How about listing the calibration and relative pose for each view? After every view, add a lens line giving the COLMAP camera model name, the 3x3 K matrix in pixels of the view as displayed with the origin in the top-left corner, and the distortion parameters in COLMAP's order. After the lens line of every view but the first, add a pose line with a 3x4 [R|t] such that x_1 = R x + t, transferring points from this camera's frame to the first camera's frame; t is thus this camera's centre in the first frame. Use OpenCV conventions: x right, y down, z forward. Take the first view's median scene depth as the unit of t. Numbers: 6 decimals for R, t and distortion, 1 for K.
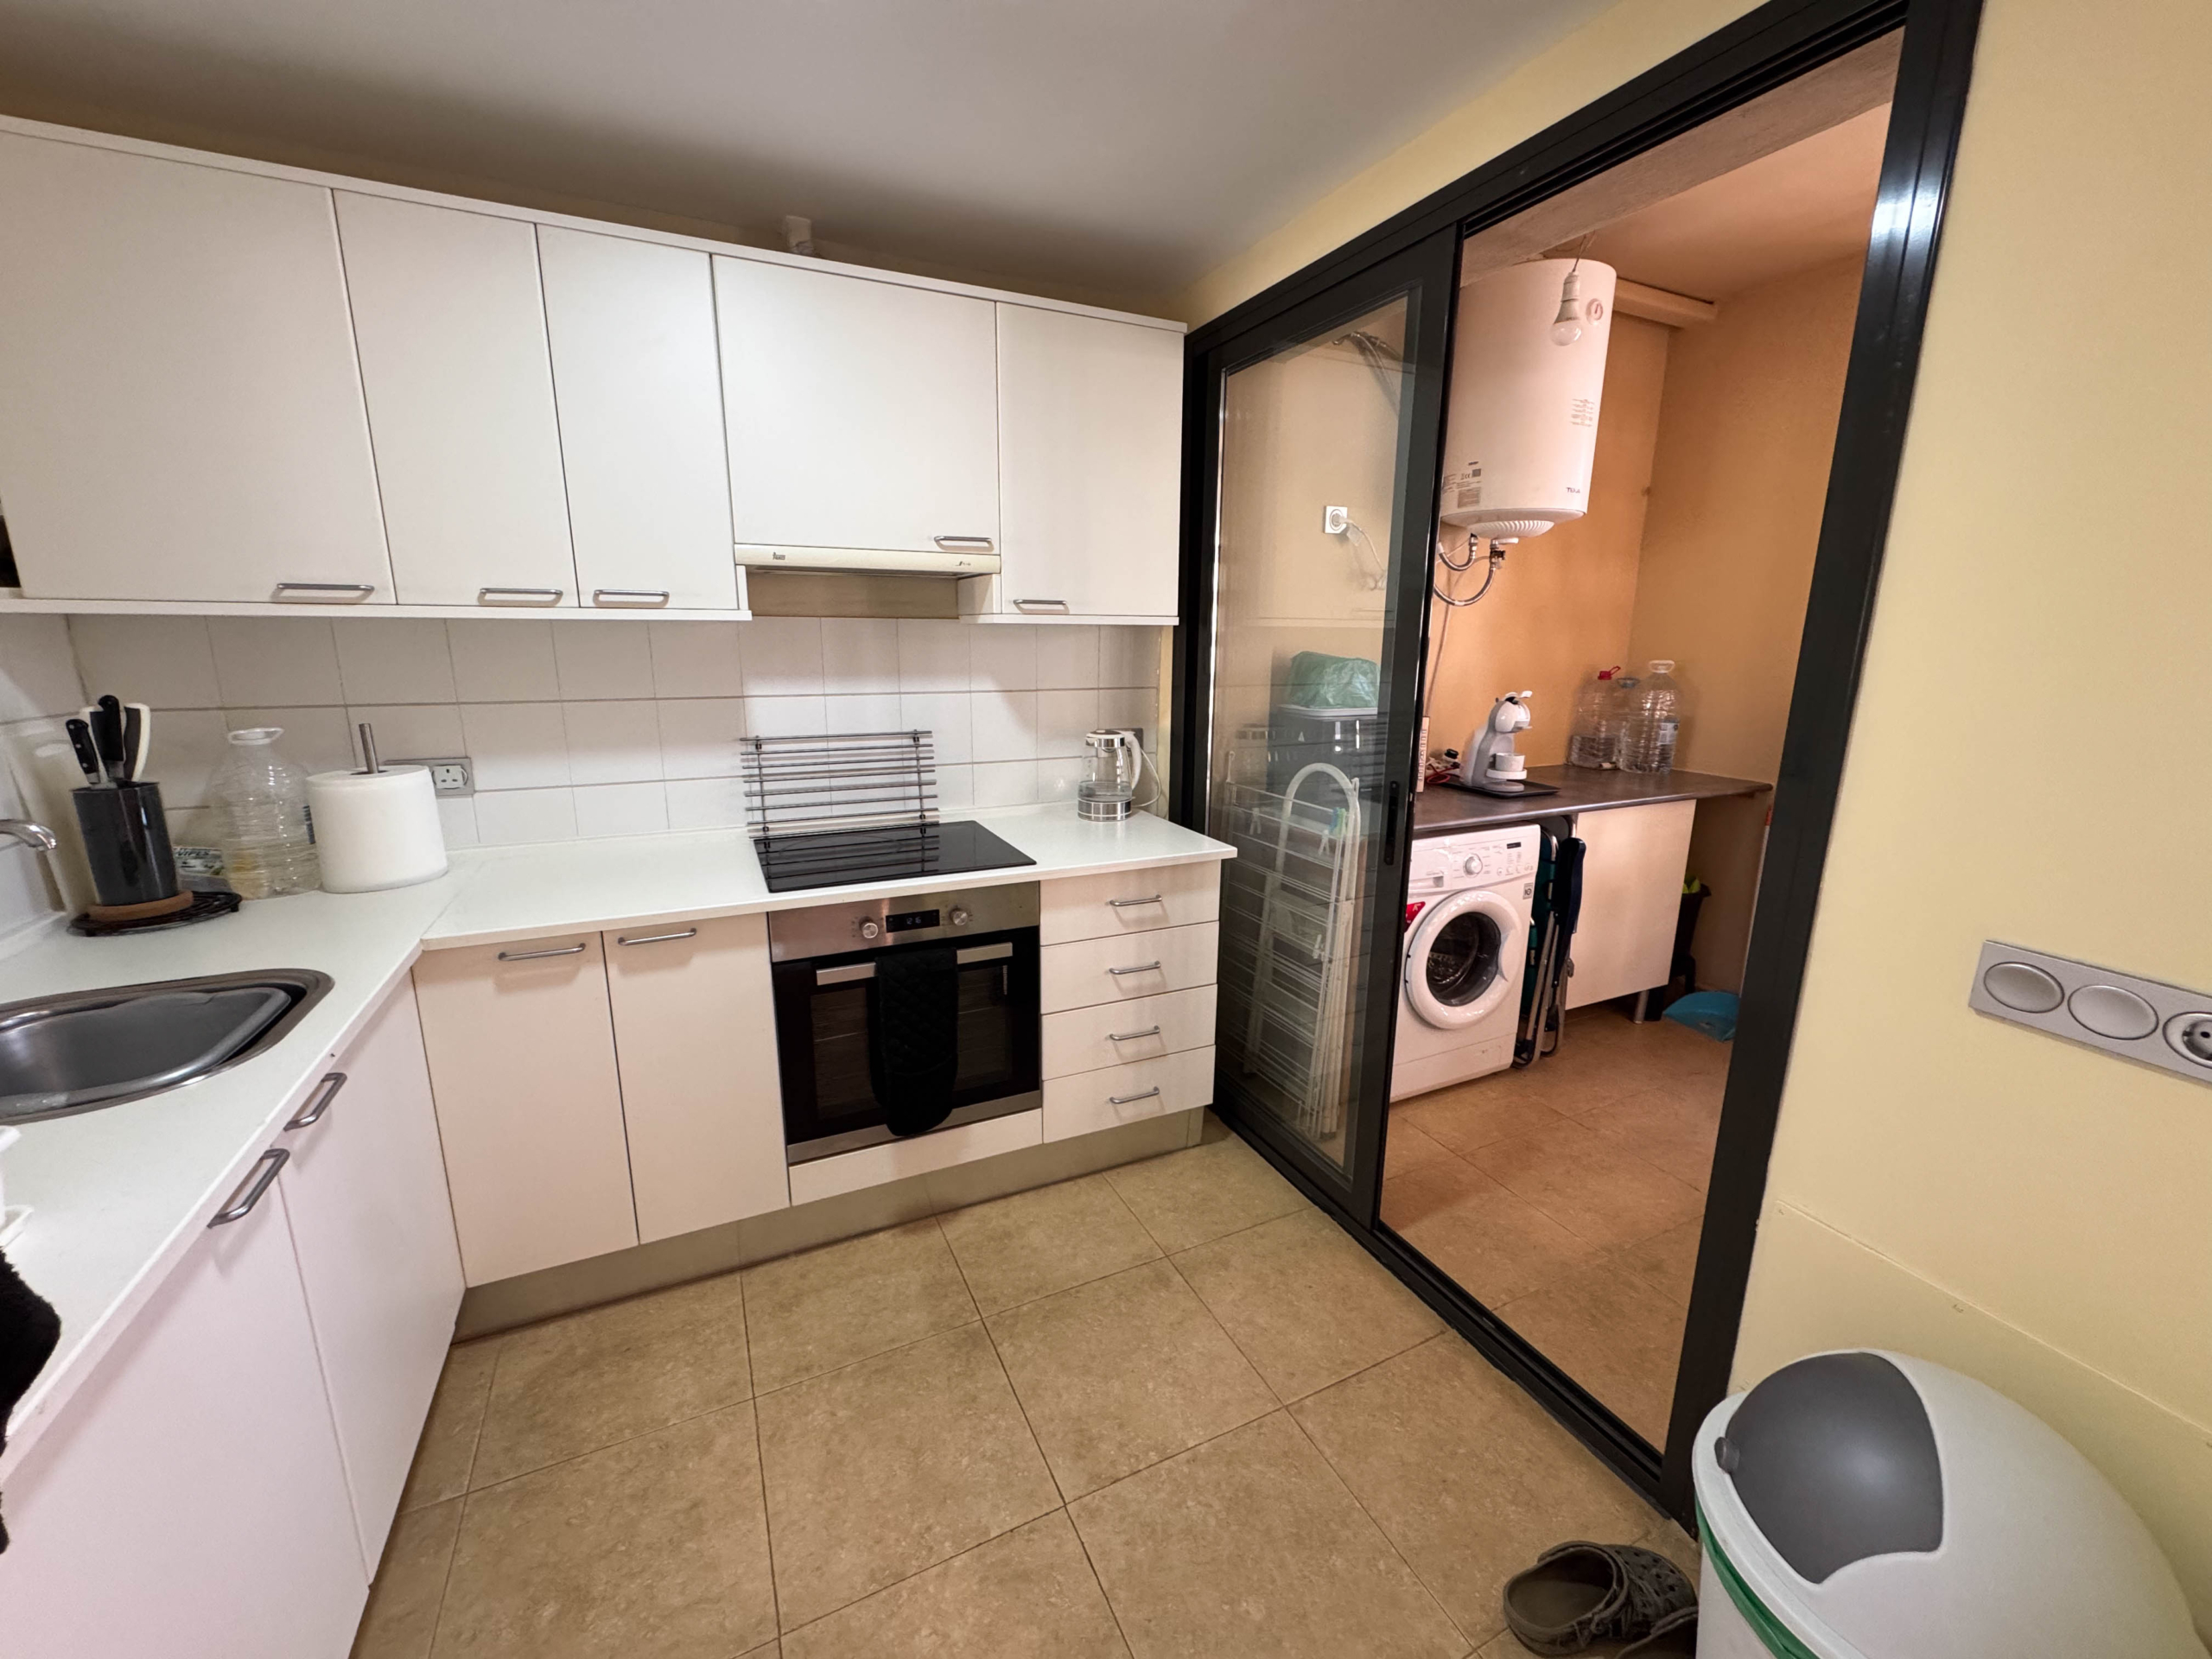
lens RADIAL K [[881.3, 0, 1108.8], [0, 881.3, 822.5], [0, 0, 1]] dist [-0.001666, 0.000259]
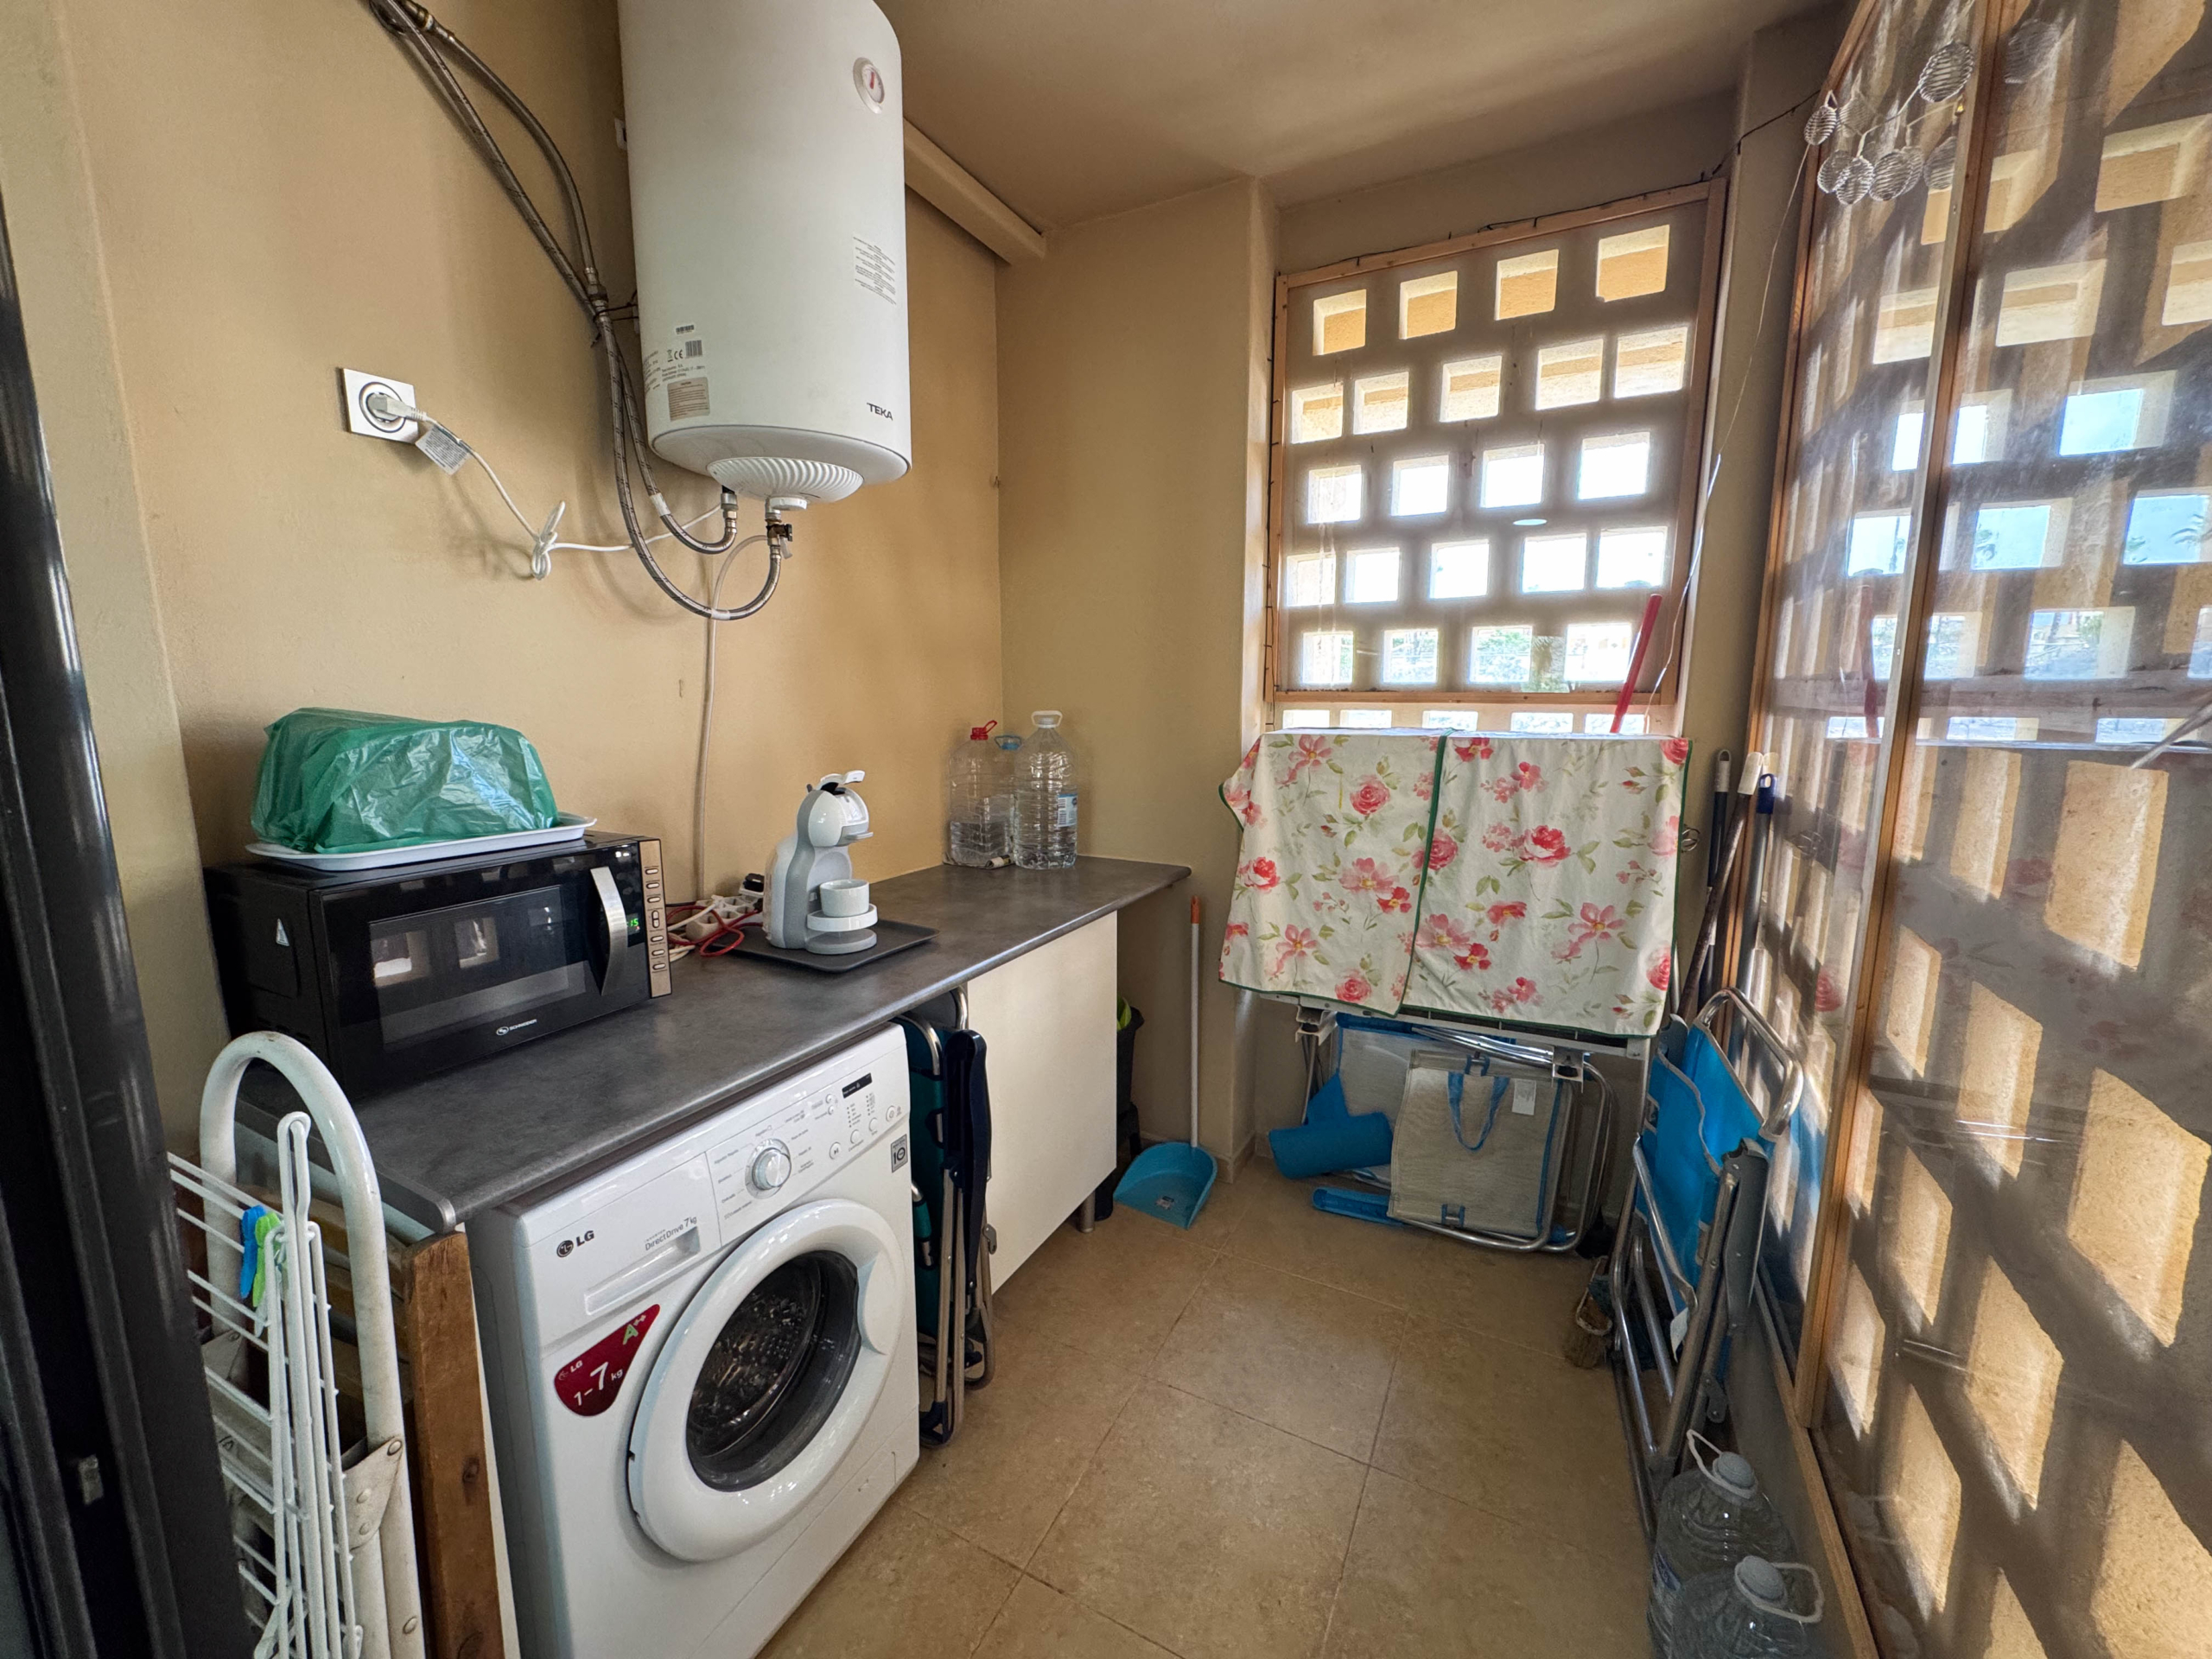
lens RADIAL K [[881.3, 0, 1112.4], [0, 881.3, 824.1], [0, 0, 1]] dist [-0.001666, 0.000259]
pose [[0.795593, -0.099156, 0.597662, 0.355138], [0.135163, 0.990701, -0.015562, -0.112762], [-0.590561, 0.093162, 0.801597, 0.612040]]
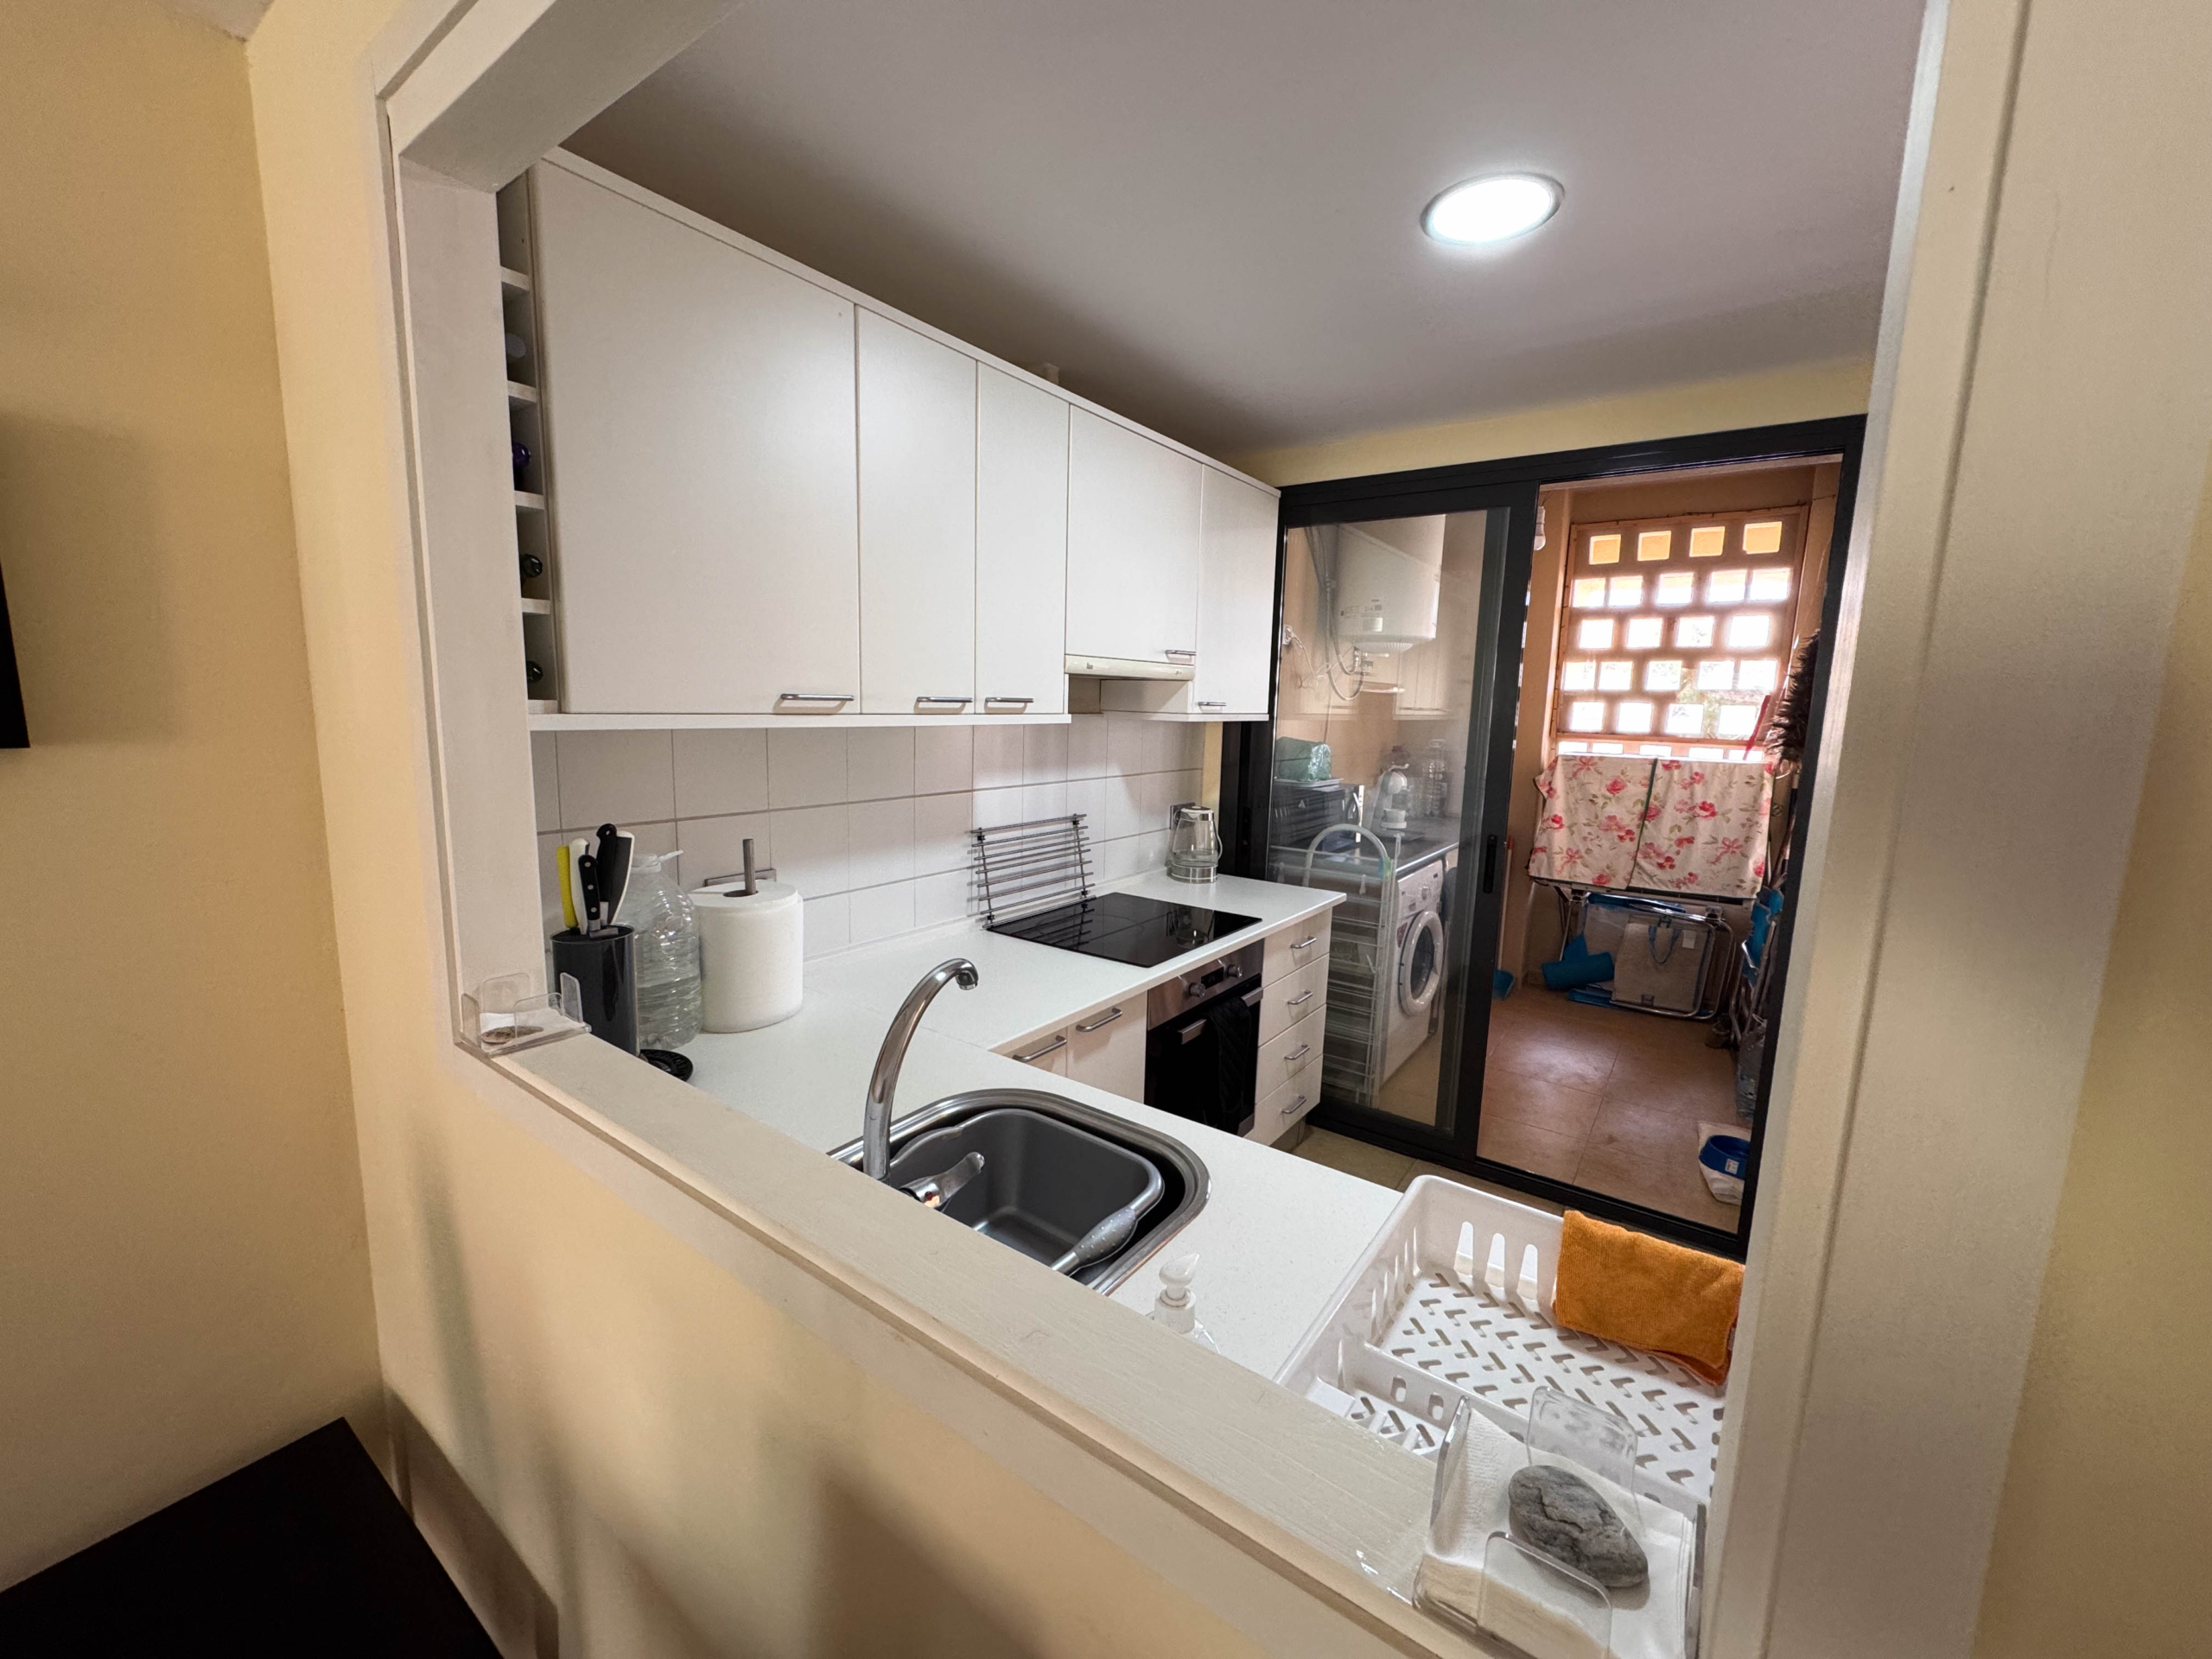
lens RADIAL K [[881.3, 0, 1107.7], [0, 881.3, 822.9], [0, 0, 1]] dist [-0.001666, 0.000259]
pose [[0.876190, -0.053389, 0.479000, -0.793516], [0.084294, 0.995502, -0.043235, -0.048612], [-0.474537, 0.078259, 0.876750, 0.025235]]
